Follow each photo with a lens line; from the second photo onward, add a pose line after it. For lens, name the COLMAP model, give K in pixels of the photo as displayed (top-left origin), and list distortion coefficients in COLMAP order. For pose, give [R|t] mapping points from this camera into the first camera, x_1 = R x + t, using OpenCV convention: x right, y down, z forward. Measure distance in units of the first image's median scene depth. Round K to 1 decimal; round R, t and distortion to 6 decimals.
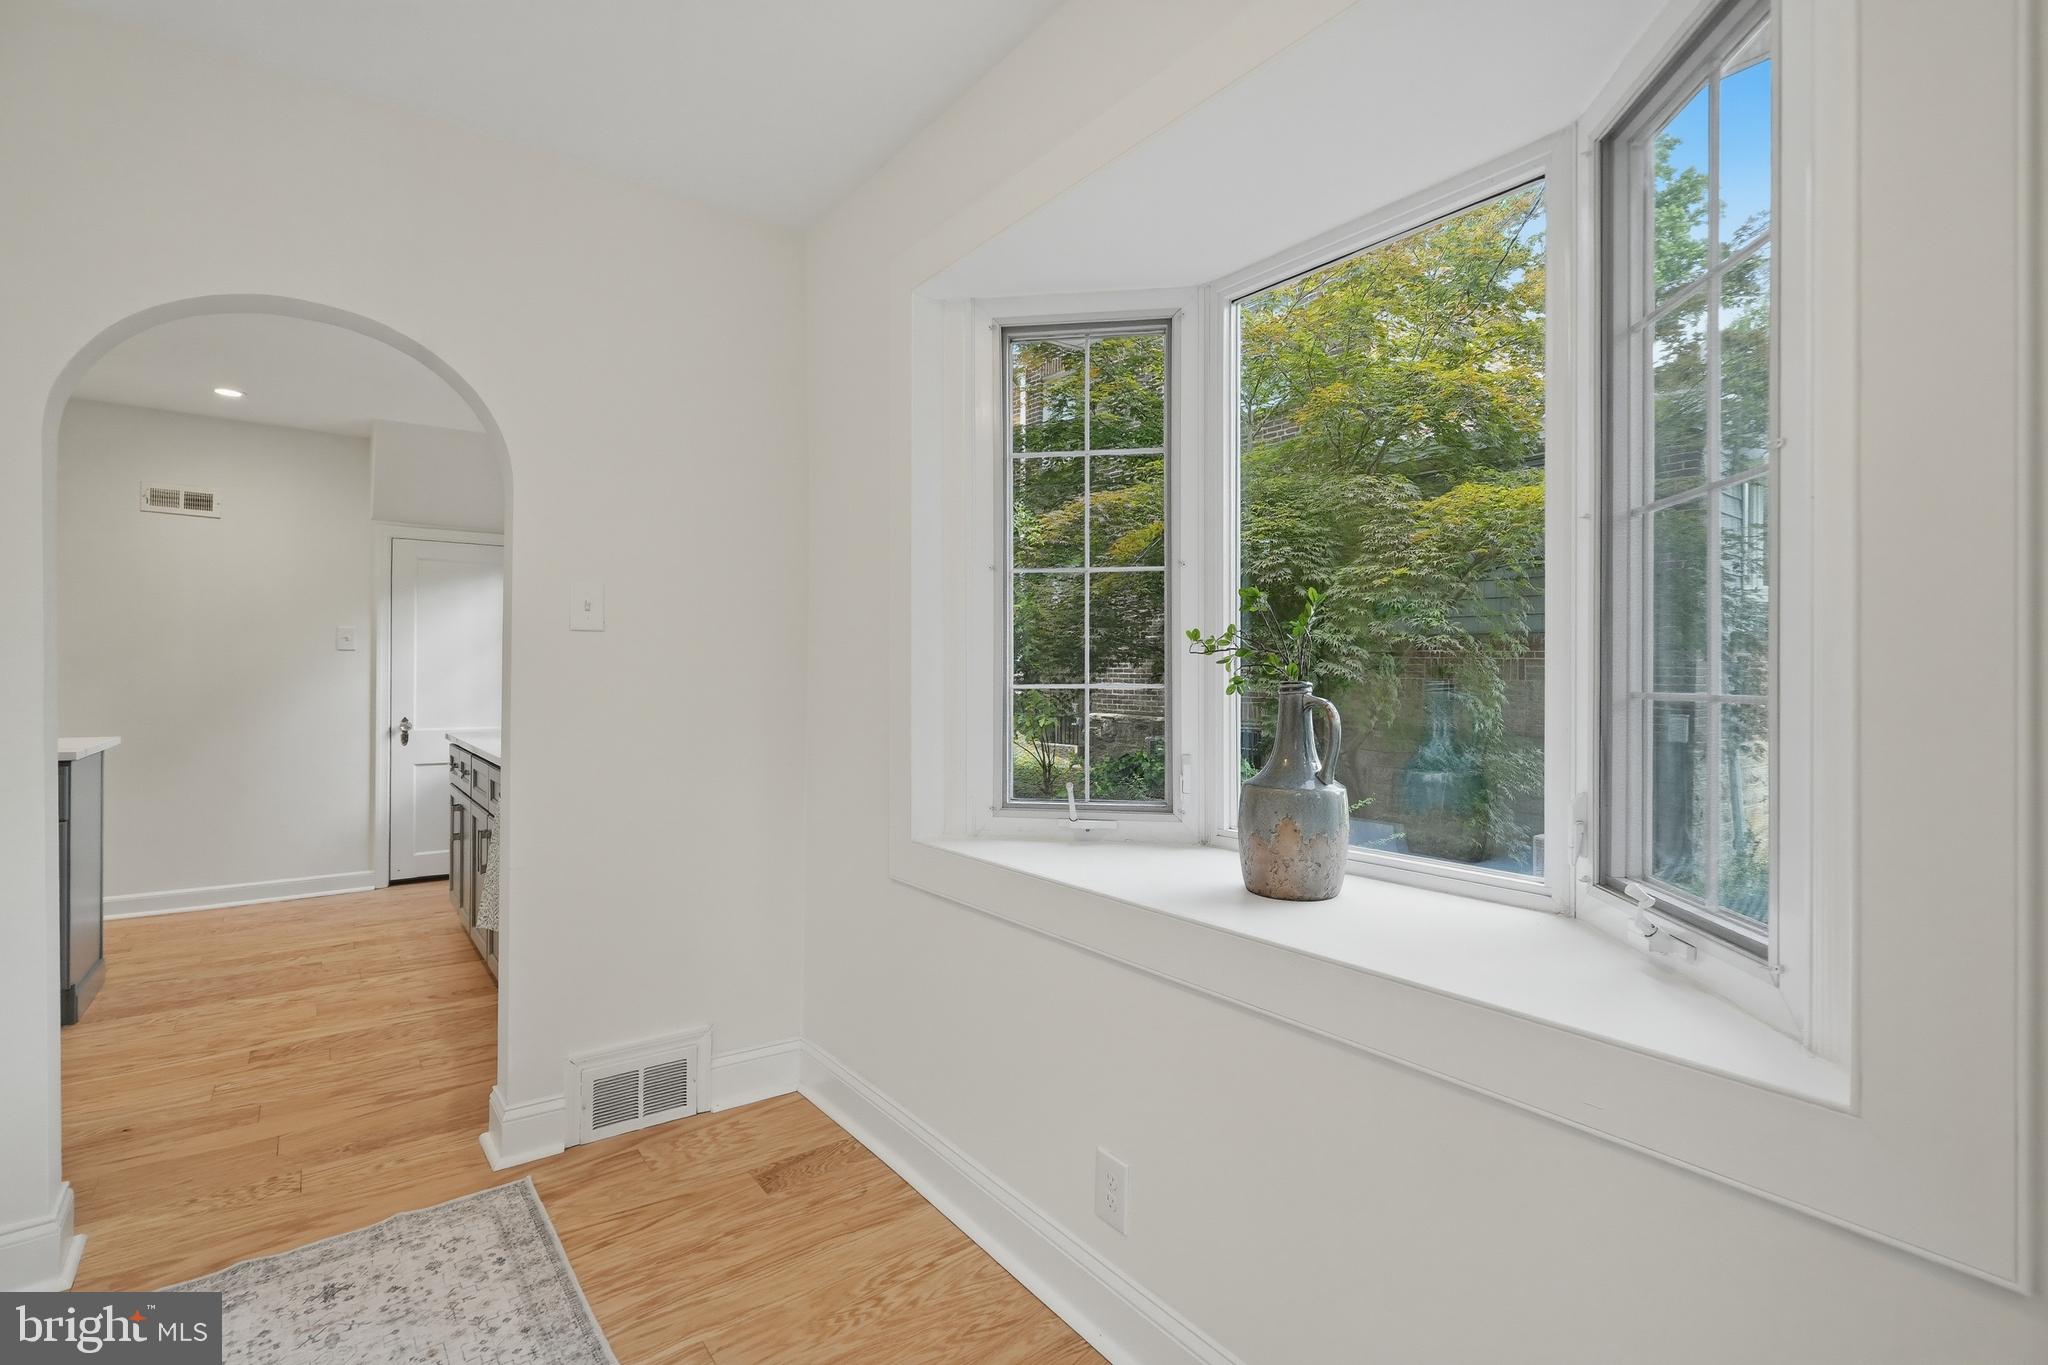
lens RADIAL K [[934.3, 0, 1013.5], [0, 934.3, 681.5], [0, 0, 1]] dist [-0.003797, 0.002805]
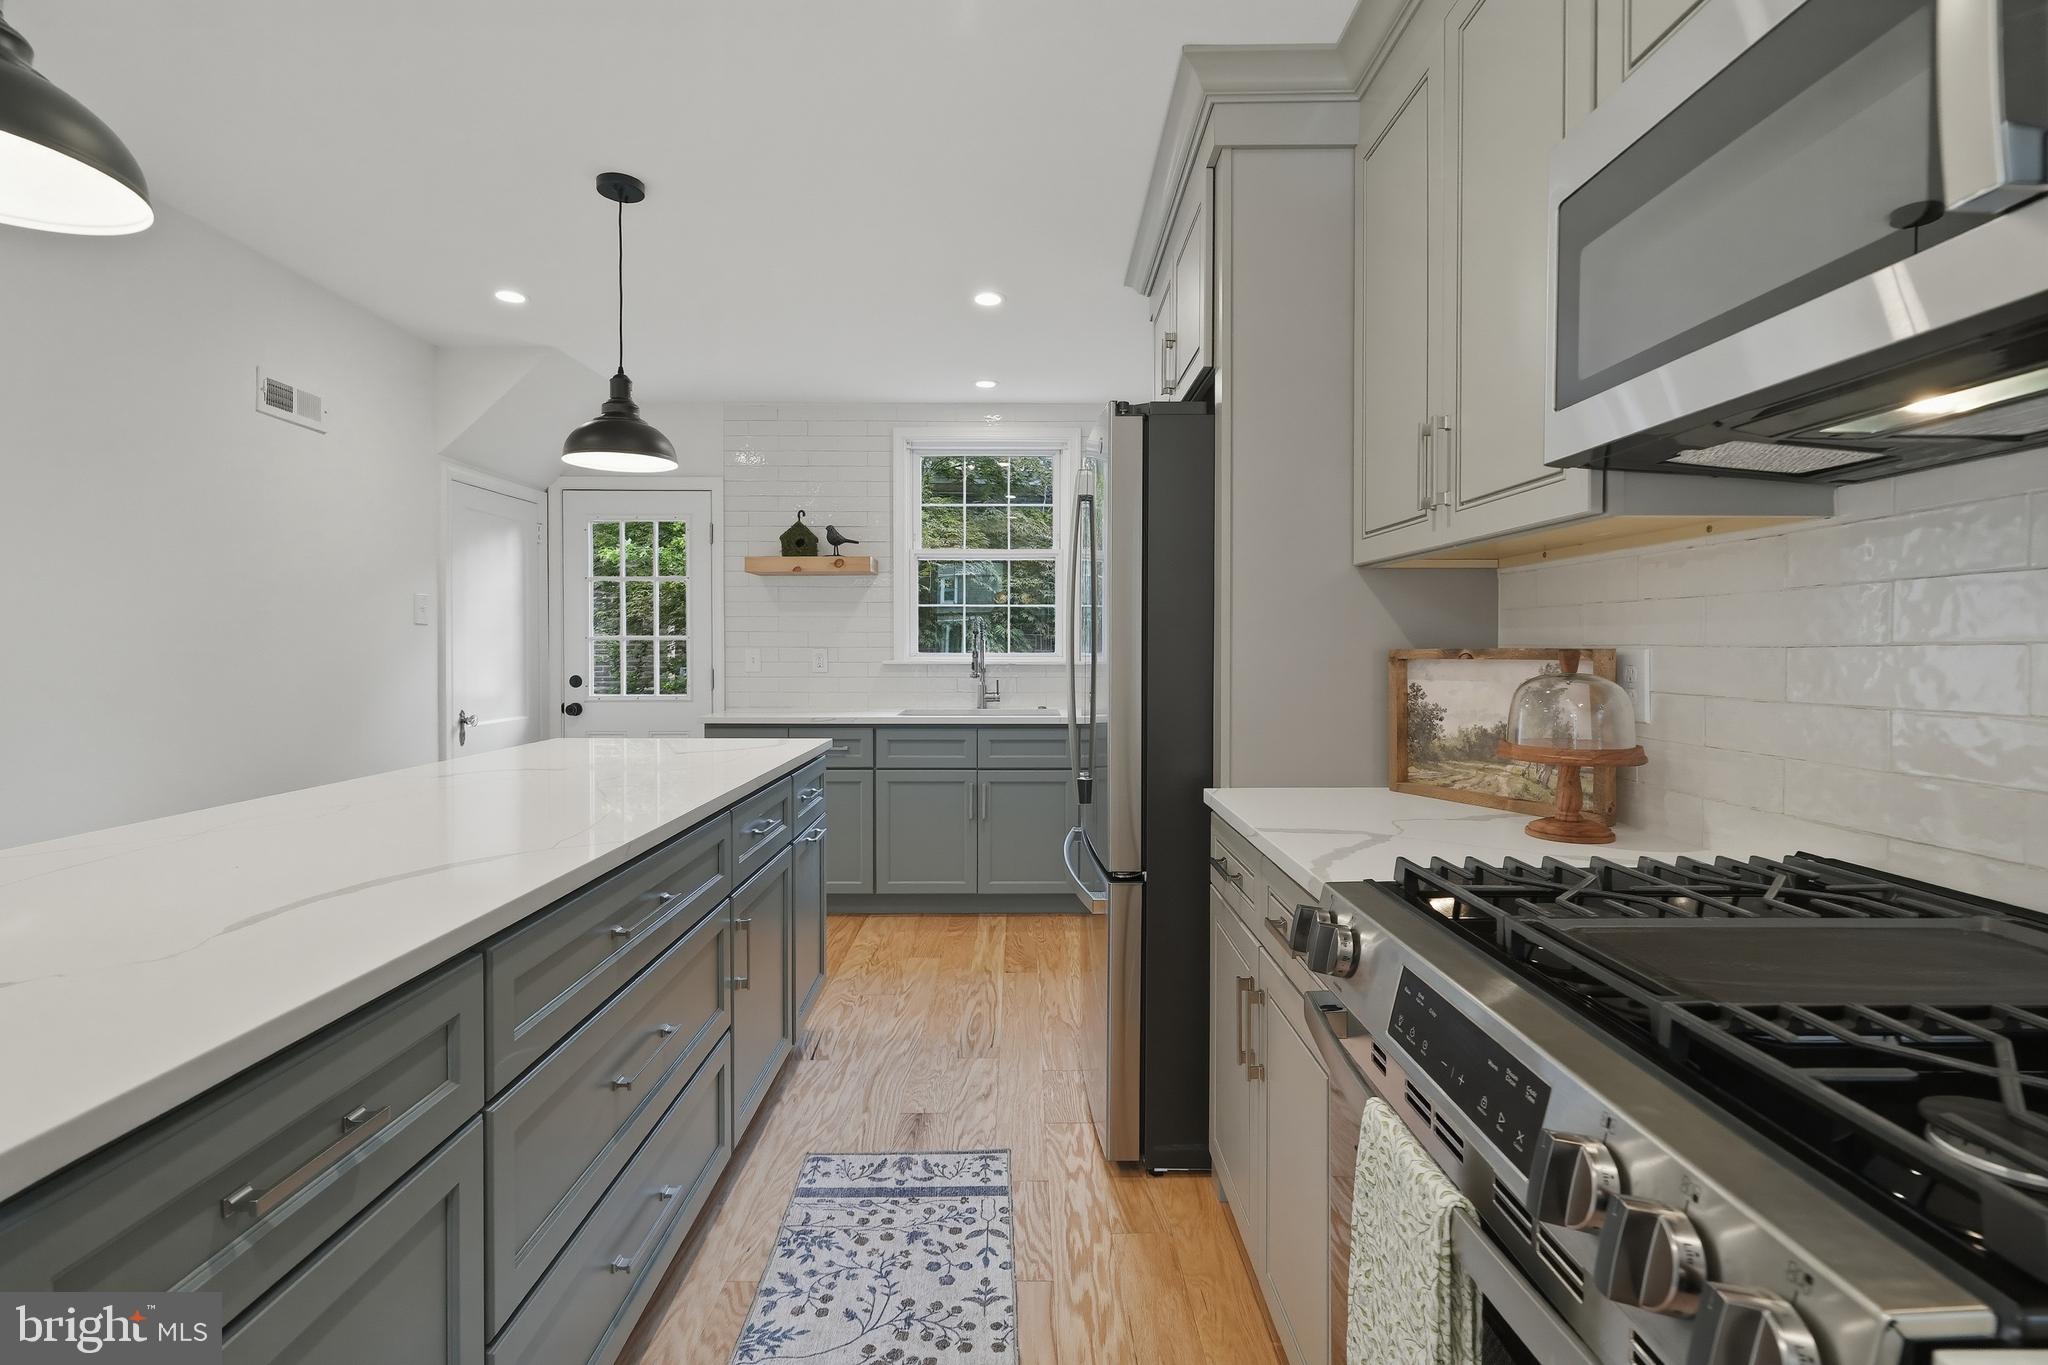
lens RADIAL K [[934.3, 0, 1017.9], [0, 934.3, 650.9], [0, 0, 1]] dist [-0.003797, 0.002805]
pose [[0.596575, -0.005775, 0.802536, -2.648544], [0.004863, 0.999982, 0.003581, -0.029754], [-0.802542, 0.001767, 0.596592, 0.412327]]
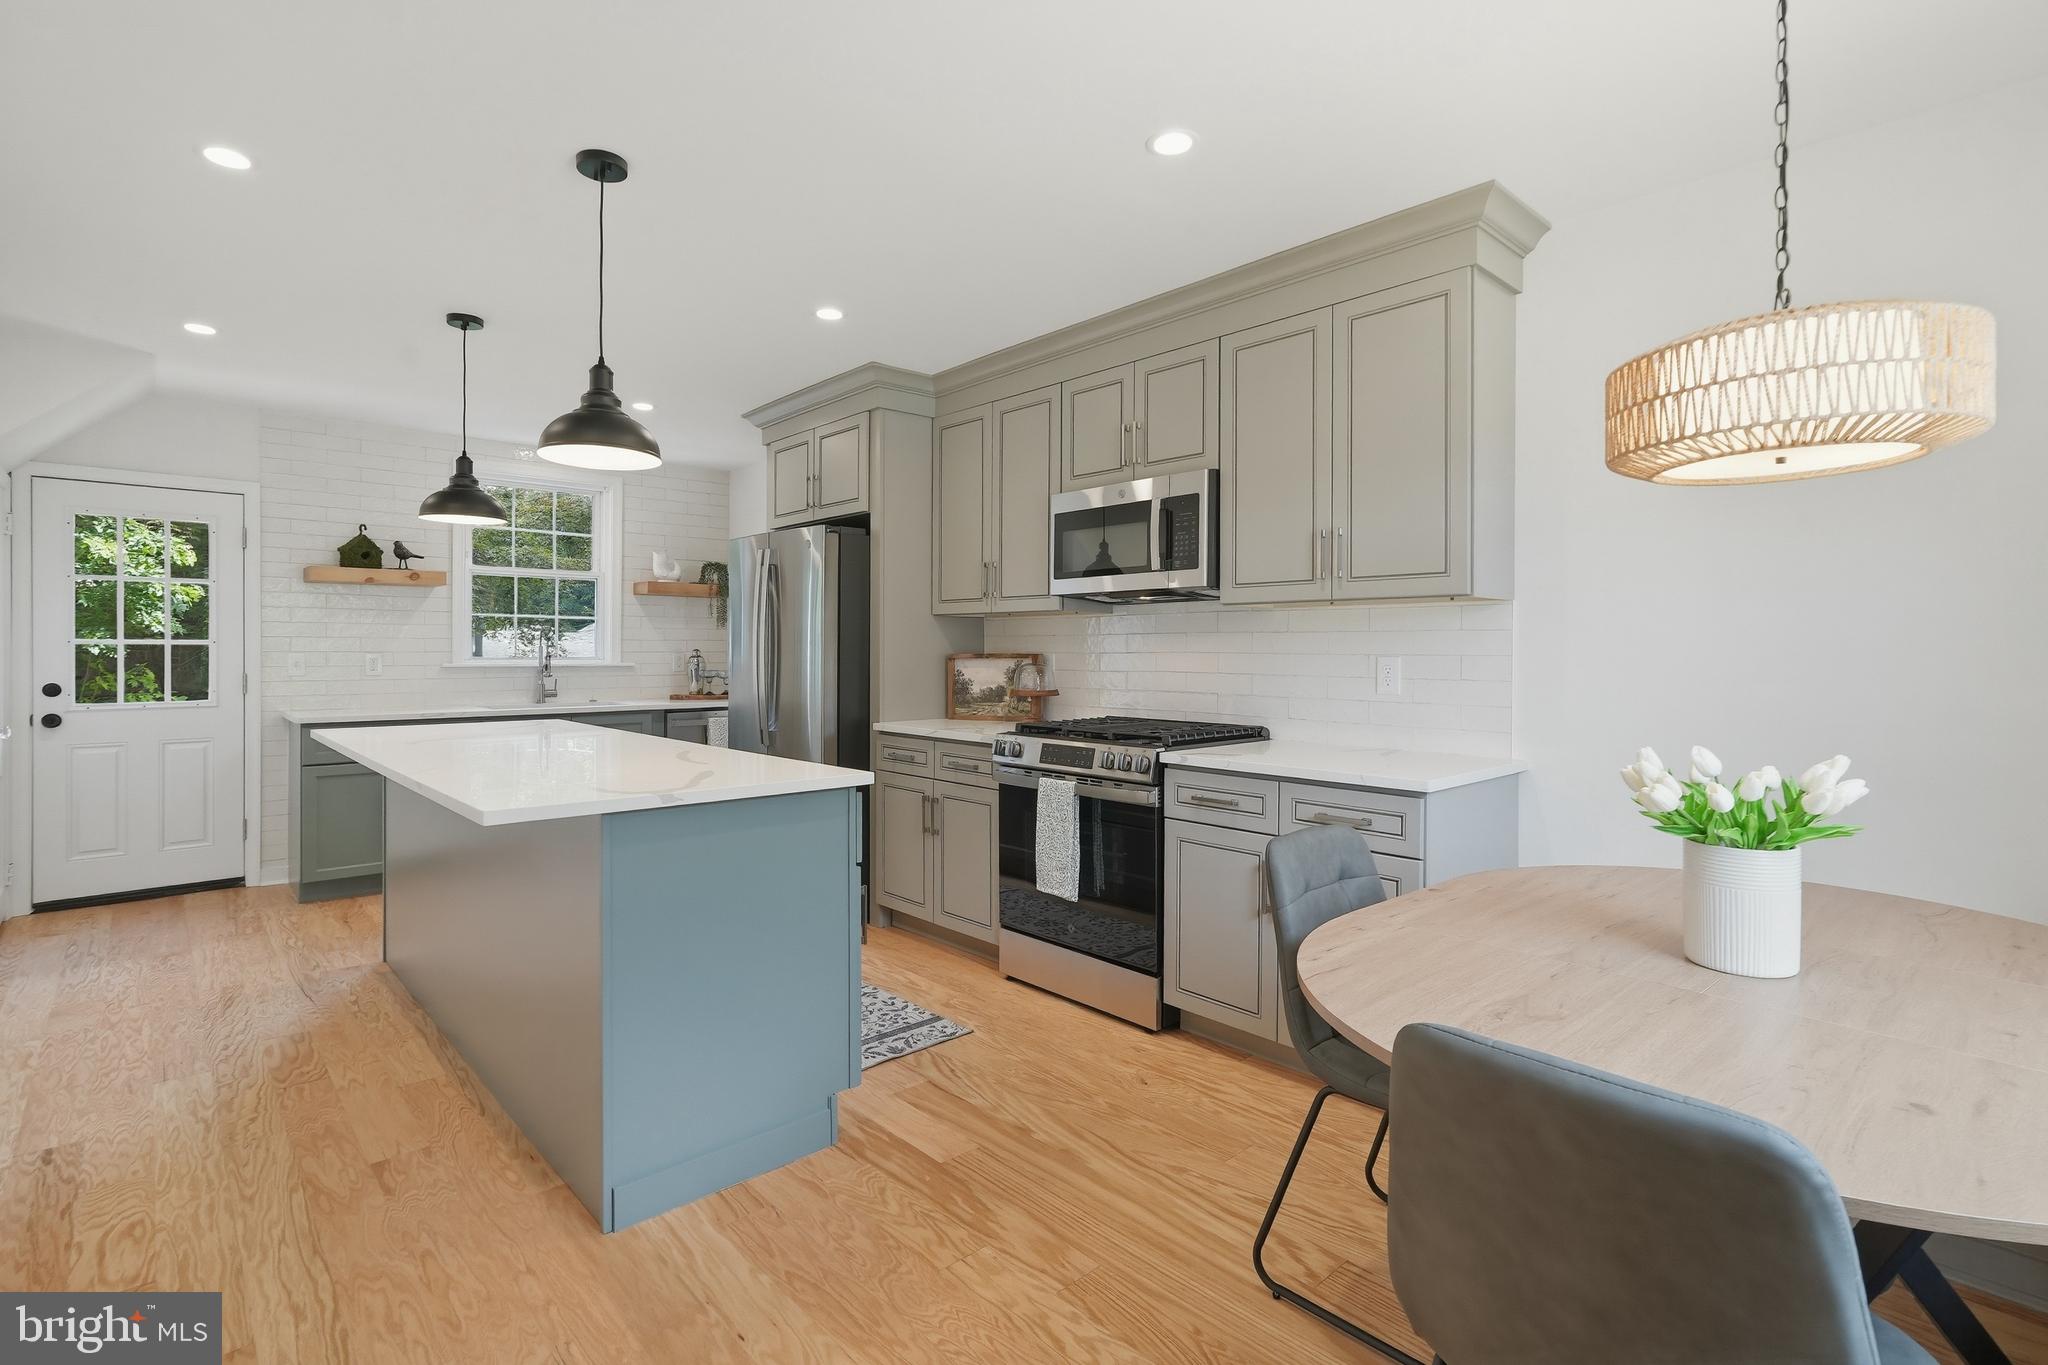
lens RADIAL K [[934.3, 0, 1008.4], [0, 934.3, 656.3], [0, 0, 1]] dist [-0.003797, 0.002805]
pose [[-0.099332, -0.011813, 0.994984, -3.805601], [0.002322, 0.999924, 0.012104, -0.047584], [-0.995052, 0.003513, -0.099297, 0.769009]]
